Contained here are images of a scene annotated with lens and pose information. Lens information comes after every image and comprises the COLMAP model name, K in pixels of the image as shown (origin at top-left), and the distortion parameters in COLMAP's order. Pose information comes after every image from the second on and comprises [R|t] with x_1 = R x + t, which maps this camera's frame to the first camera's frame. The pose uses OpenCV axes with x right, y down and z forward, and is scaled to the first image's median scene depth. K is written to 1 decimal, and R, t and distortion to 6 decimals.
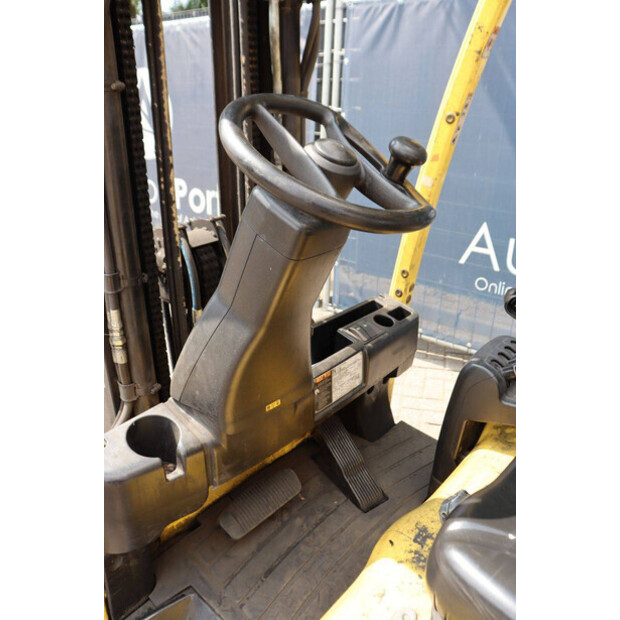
lens RADIAL K [[503.6, 0, 311.8], [0, 503.6, 311.3], [0, 0, 1]] dist [-0.185129, 0.160888]
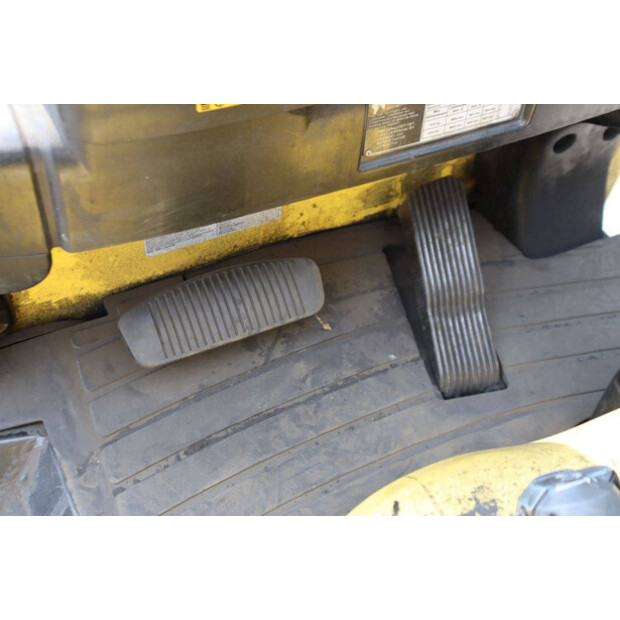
lens RADIAL K [[825.1, 0, 311.0], [0, 825.1, 307.6], [0, 0, 1]] dist [0.021675, 0.054158]
pose [[0.923614, 0.311943, -0.222777, 0.149544], [-0.201019, 0.889003, 0.411418, 0.039399], [0.326388, -0.335209, 0.883802, 0.312338]]
